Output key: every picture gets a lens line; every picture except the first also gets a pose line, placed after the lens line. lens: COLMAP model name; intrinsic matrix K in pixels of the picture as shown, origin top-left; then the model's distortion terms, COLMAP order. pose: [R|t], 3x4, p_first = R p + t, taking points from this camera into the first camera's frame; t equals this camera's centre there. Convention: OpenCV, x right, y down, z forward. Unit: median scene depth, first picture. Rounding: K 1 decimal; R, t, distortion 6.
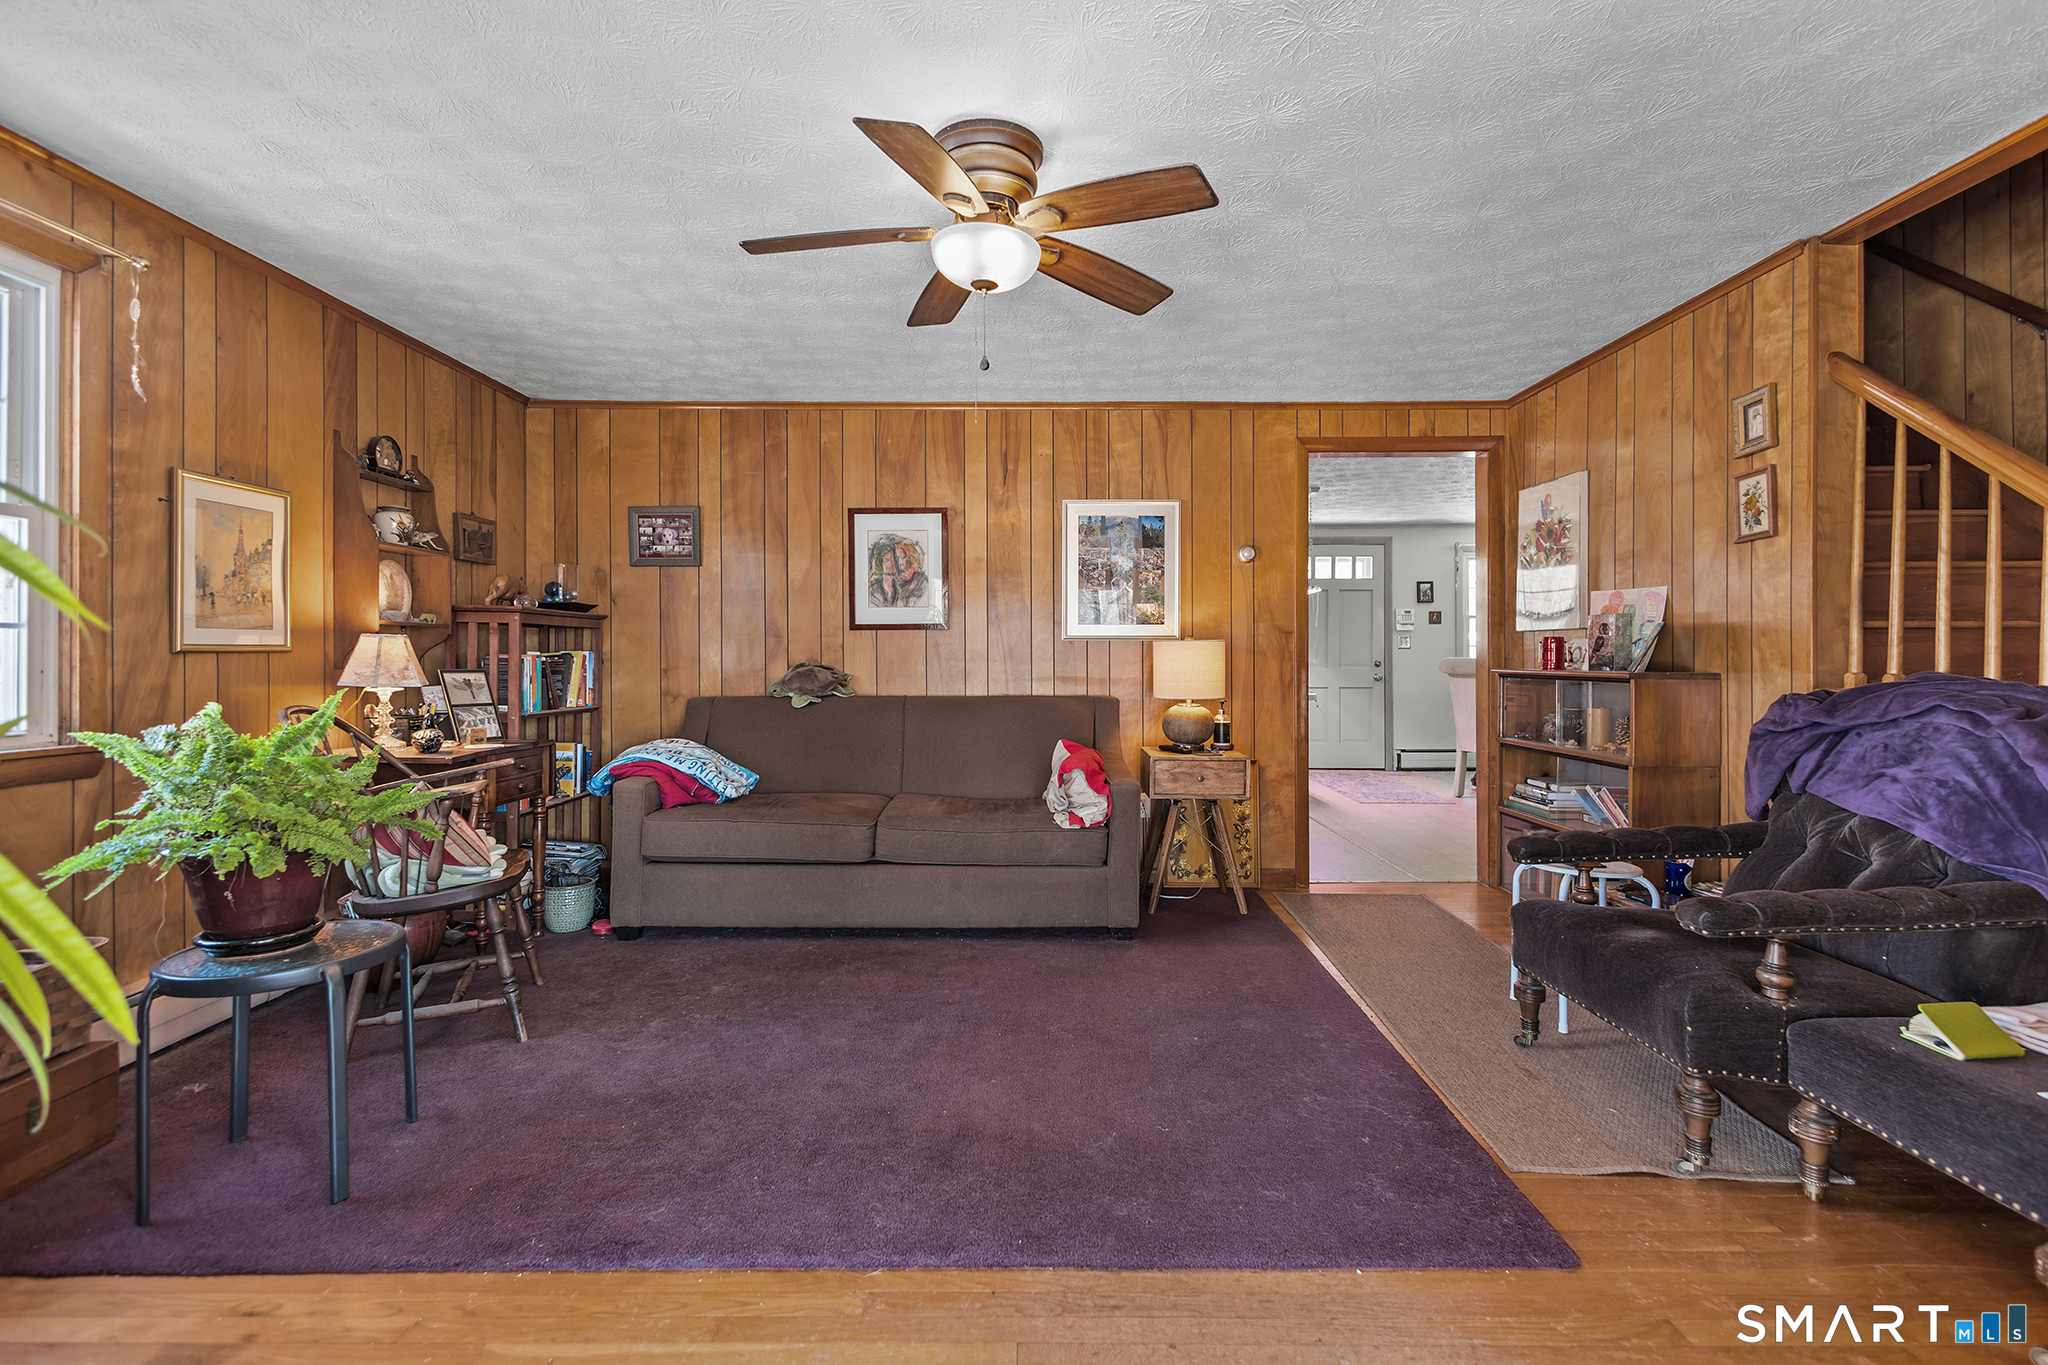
lens RADIAL K [[944.1, 0, 1028.4], [0, 944.1, 657.4], [0, 0, 1]] dist [0.001605, -0.000170]
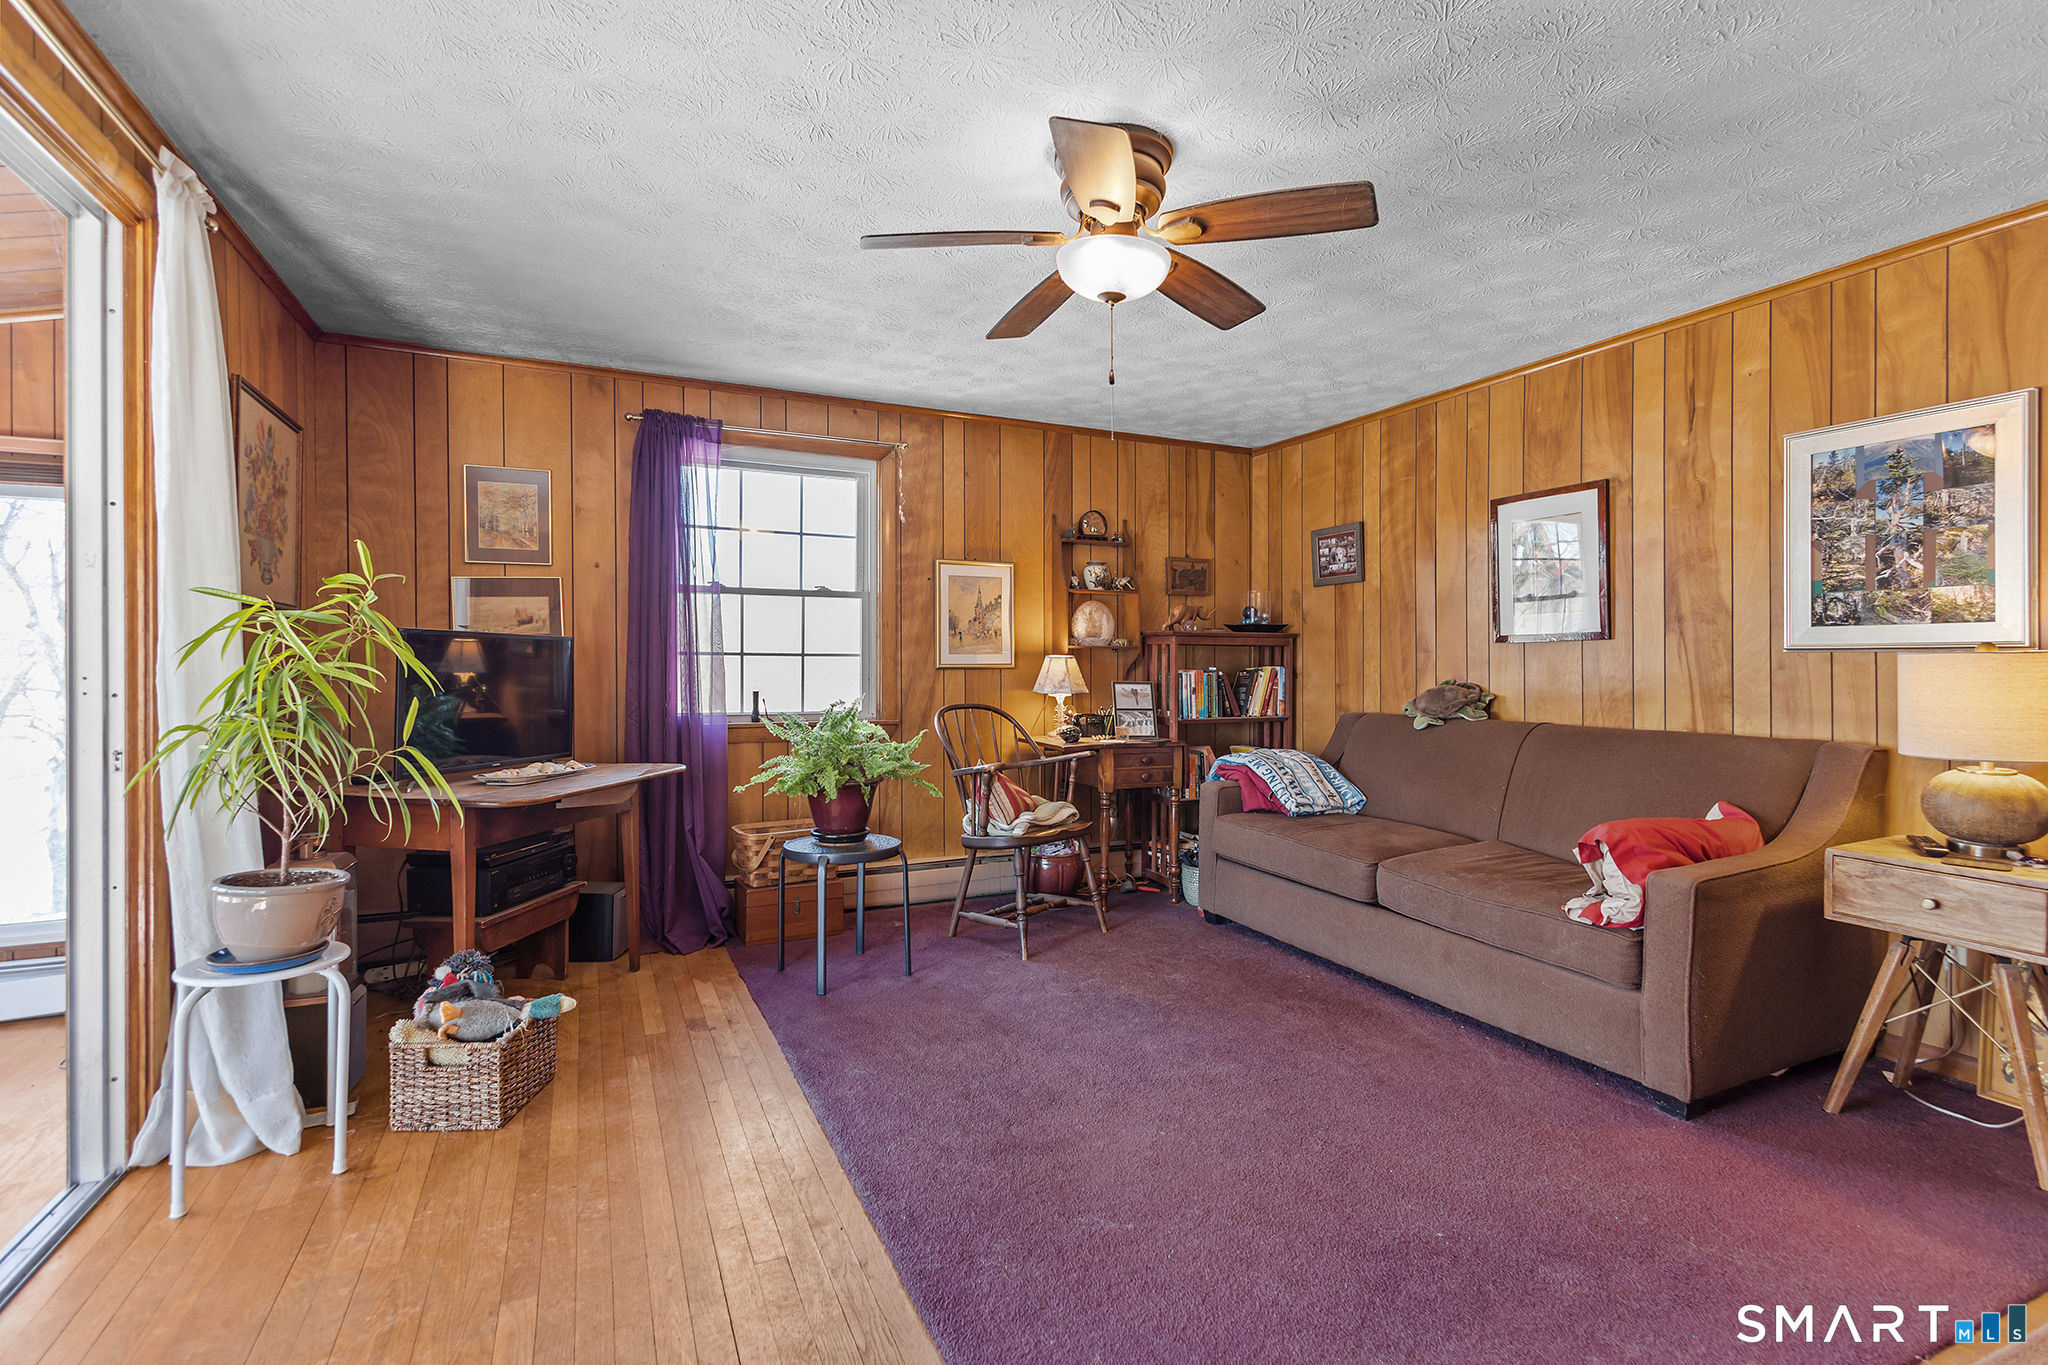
lens RADIAL K [[937.5, 0, 1028.3], [0, 937.5, 672.1], [0, 0, 1]] dist [0.002592, 0.000065]
pose [[0.430157, 0.008543, -0.902714, 0.592464], [-0.002610, 0.999963, 0.008220, -0.012504], [0.902750, -0.001180, 0.430163, 0.382832]]
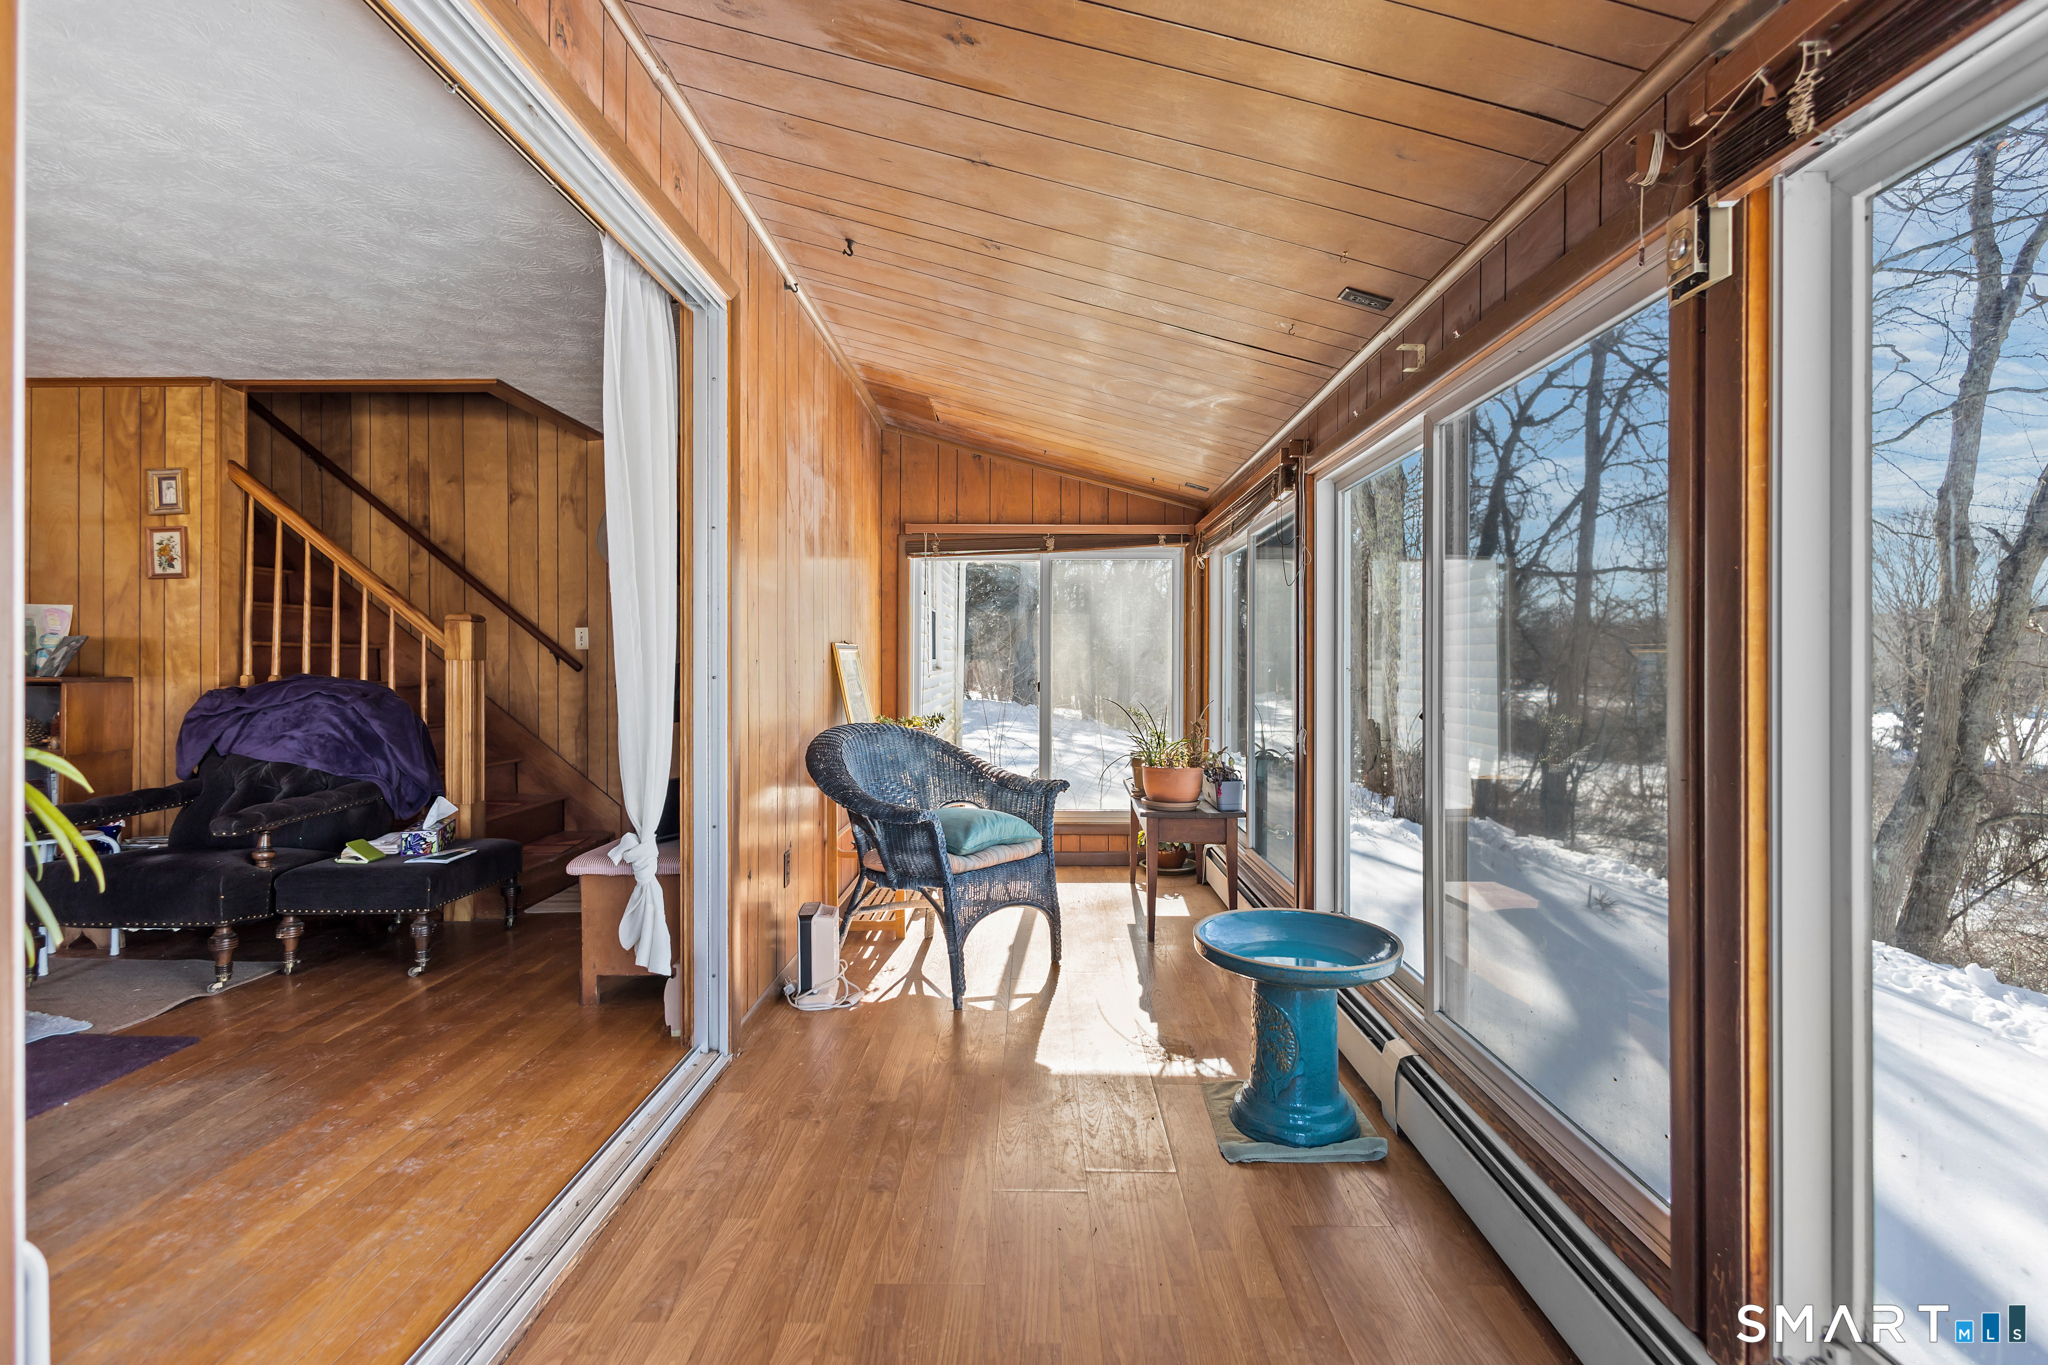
lens RADIAL K [[953.5, 0, 1030.1], [0, 953.5, 666.3], [0, 0, 1]] dist [0.002198, -0.000467]
pose [[0.001815, 0.001158, 0.999998, -0.590898], [-0.001429, 0.999998, -0.001155, 0.001766], [-0.999997, -0.001427, 0.001817, -0.238685]]
